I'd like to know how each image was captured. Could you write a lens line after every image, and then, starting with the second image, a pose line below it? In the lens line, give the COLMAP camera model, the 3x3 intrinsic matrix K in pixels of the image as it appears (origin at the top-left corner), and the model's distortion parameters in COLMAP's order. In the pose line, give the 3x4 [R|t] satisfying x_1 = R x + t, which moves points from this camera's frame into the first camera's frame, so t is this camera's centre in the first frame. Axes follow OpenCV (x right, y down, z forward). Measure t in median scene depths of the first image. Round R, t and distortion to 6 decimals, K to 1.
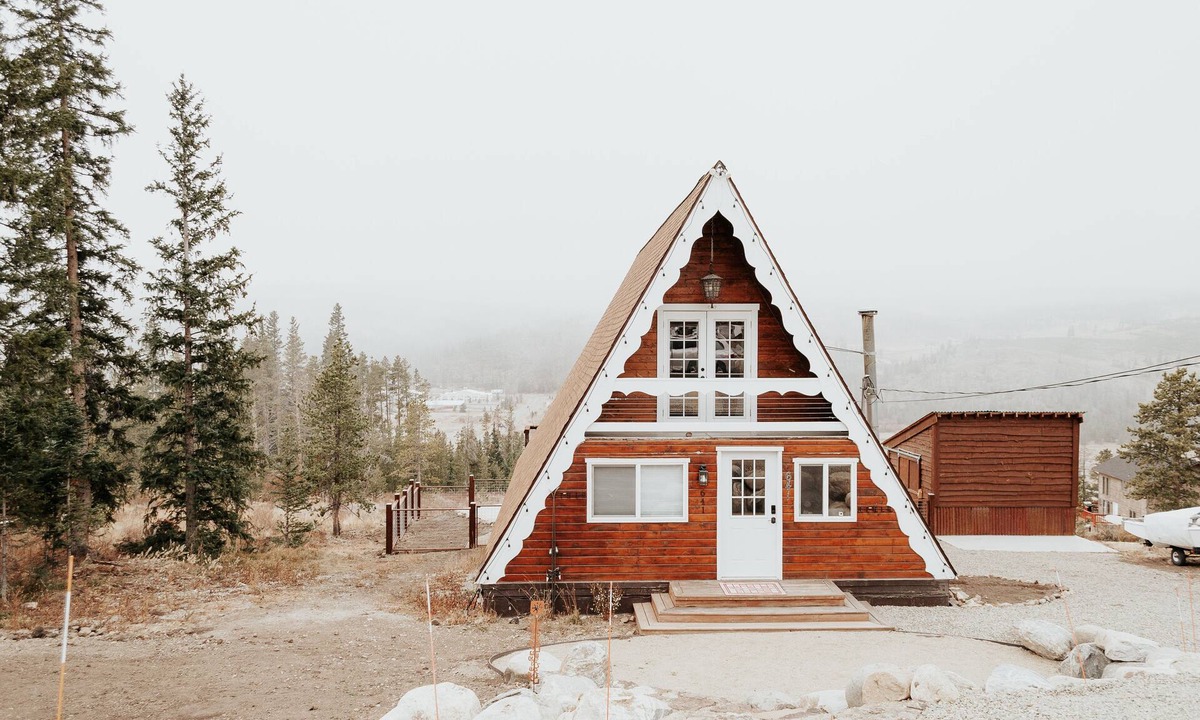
lens RADIAL K [[891.0, 0, 611.7], [0, 891.0, 358.7], [0, 0, 1]] dist [0.011478, -0.011694]
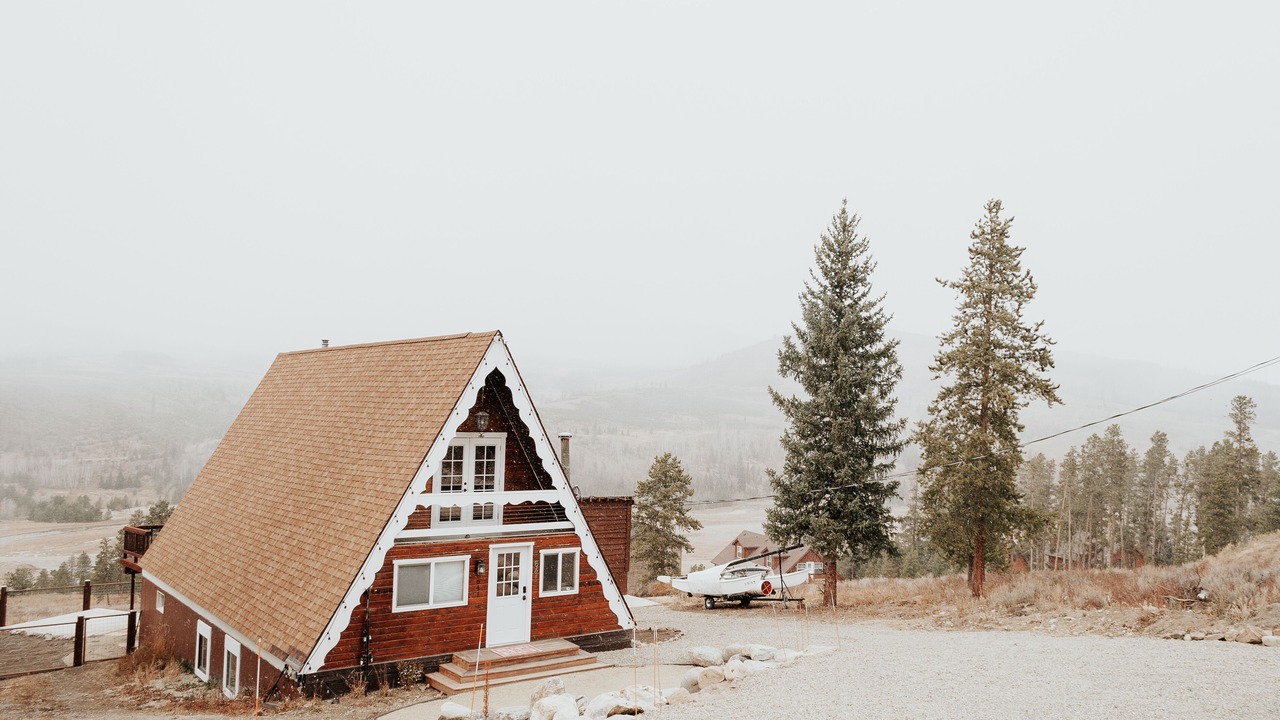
lens RADIAL K [[974.2, 0, 633.1], [0, 974.2, 361.1], [0, 0, 1]] dist [-0.000998, 0.022204]
pose [[0.828909, 0.048582, 0.557270, -0.519682], [-0.013057, 0.997630, -0.067551, -0.077270], [-0.559231, 0.048718, 0.827579, -0.322095]]
